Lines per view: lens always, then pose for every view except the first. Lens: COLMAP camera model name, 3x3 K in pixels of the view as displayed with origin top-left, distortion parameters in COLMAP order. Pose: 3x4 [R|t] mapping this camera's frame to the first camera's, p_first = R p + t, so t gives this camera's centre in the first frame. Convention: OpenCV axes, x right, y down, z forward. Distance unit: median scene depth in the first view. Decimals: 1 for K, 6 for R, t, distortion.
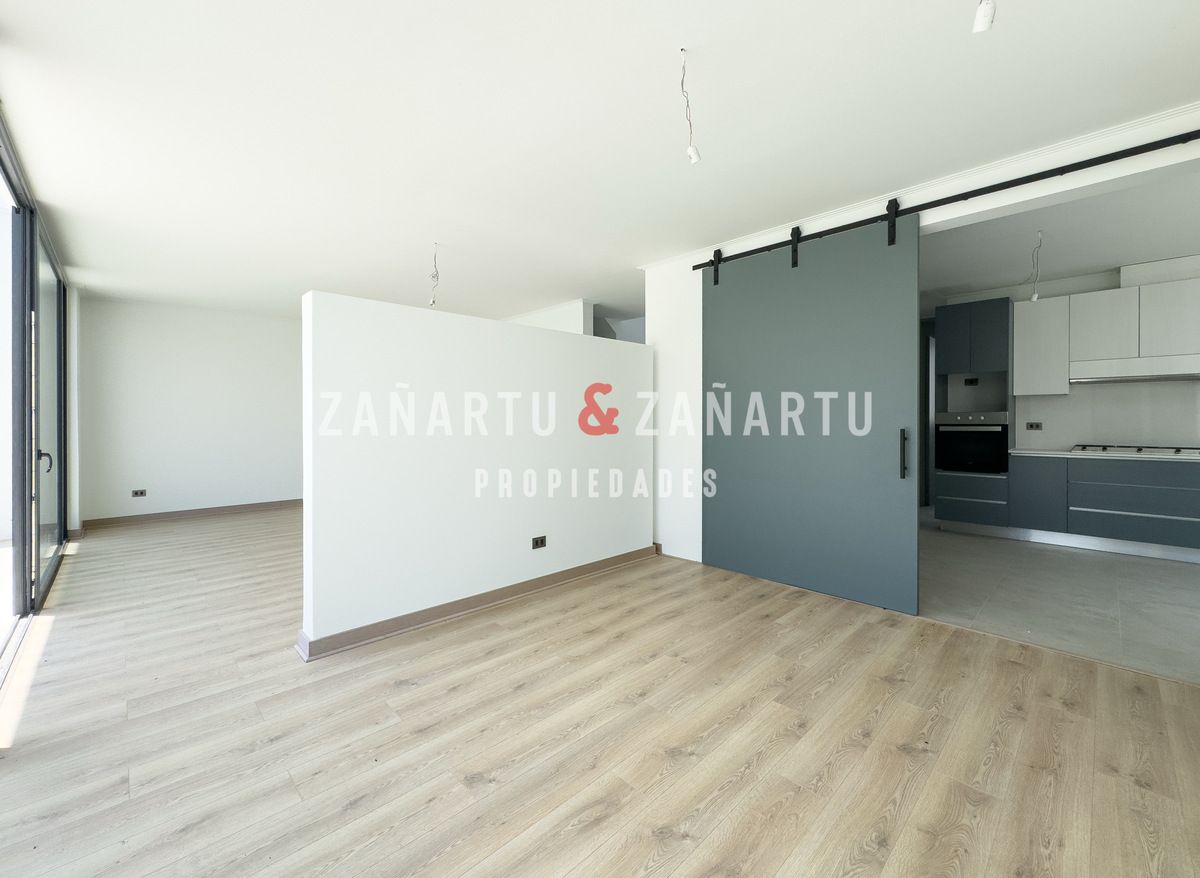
lens RADIAL K [[493.4, 0, 589.5], [0, 493.4, 428.1], [0, 0, 1]] dist [-0.001504, -0.000221]
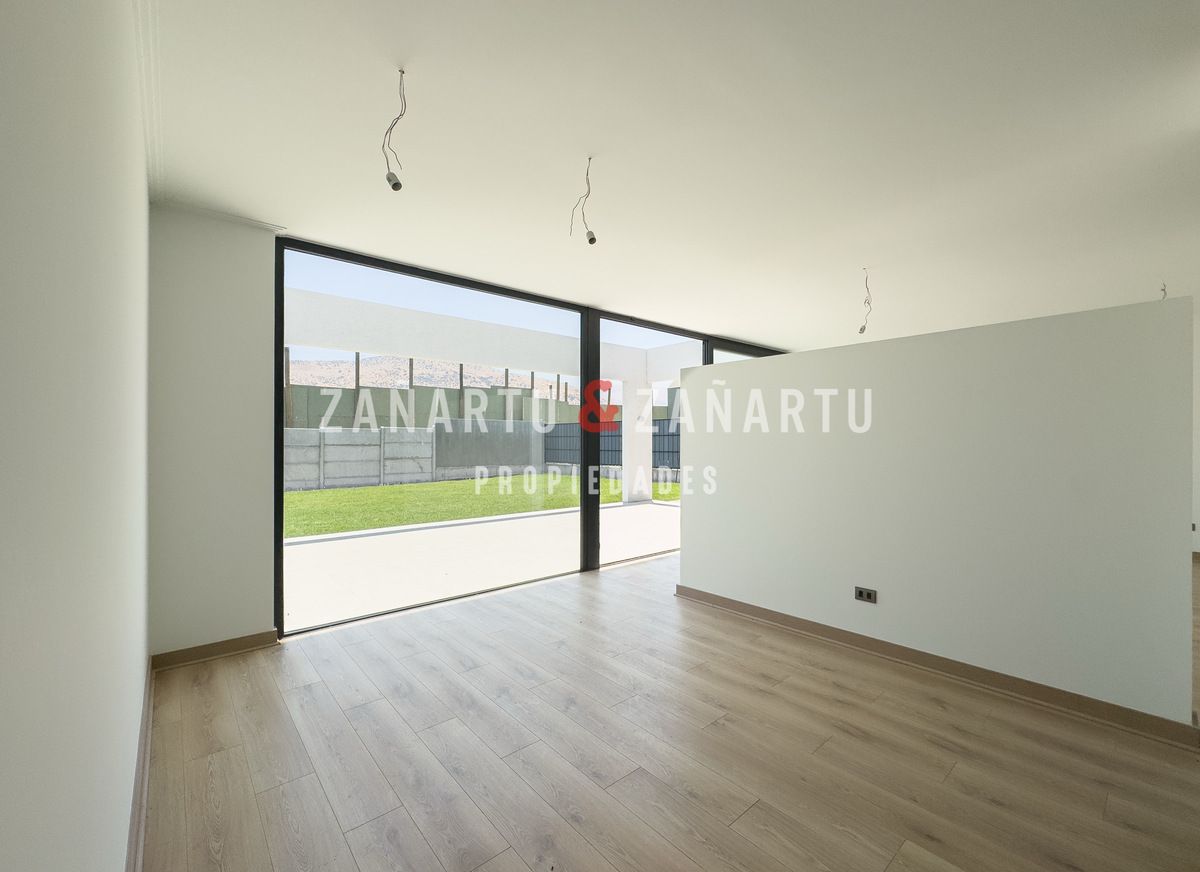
lens RADIAL K [[495.4, 0, 609.5], [0, 495.4, 431.1], [0, 0, 1]] dist [-0.007711, 0.000930]
pose [[-0.041026, -0.023393, -0.998884, 0.906447], [-0.014082, 0.999640, -0.022833, -0.032352], [0.999059, 0.013130, -0.041341, 0.678288]]
